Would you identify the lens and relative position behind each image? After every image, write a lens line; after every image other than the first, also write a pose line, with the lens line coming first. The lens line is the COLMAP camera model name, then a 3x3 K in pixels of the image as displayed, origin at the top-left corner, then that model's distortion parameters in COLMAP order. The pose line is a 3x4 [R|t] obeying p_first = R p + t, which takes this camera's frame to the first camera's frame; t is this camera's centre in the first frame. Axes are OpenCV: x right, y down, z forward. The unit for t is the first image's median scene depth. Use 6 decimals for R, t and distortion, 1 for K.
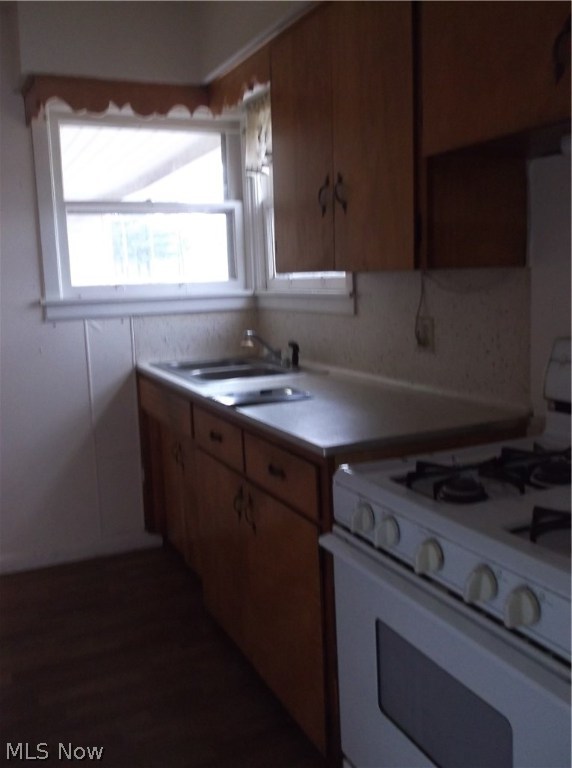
lens RADIAL K [[743.2, 0, 286.0], [0, 743.2, 384.0], [0, 0, 1]] dist [-0.014208, 0.009337]
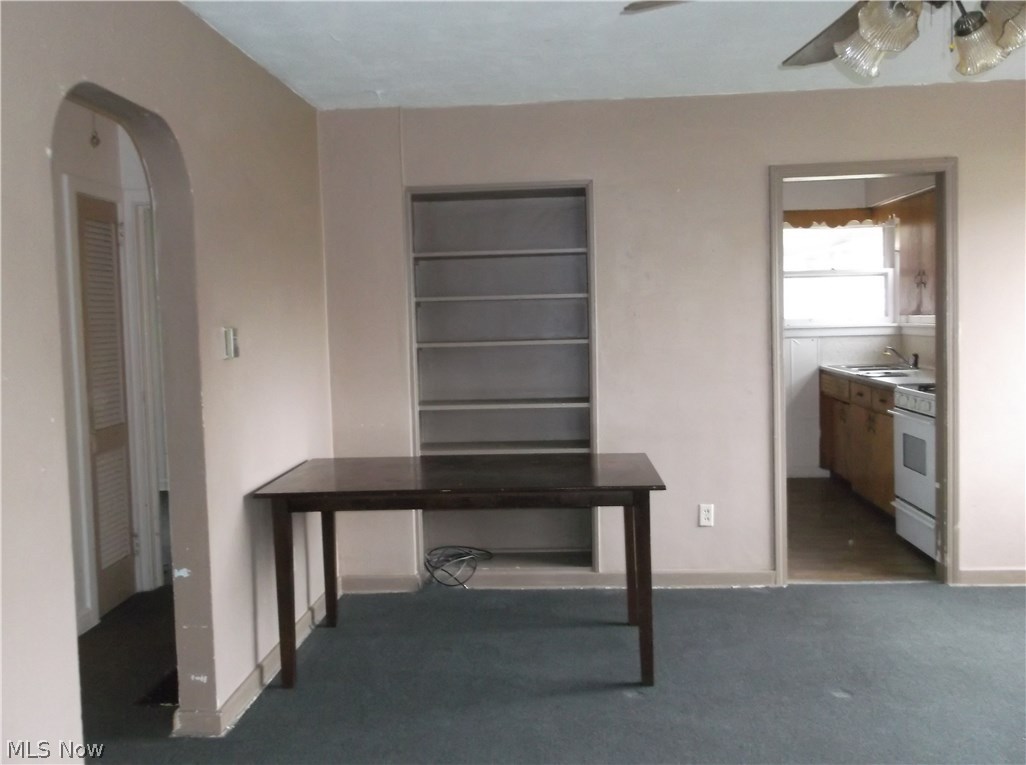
lens RADIAL K [[992.9, 0, 478.2], [0, 992.9, 386.3], [0, 0, 1]] dist [-0.014208, 0.009337]
pose [[0.866839, 0.042994, -0.496731, 0.246250], [-0.072699, 0.996527, -0.040613, 0.167331], [0.493259, 0.071317, 0.866954, -1.331579]]
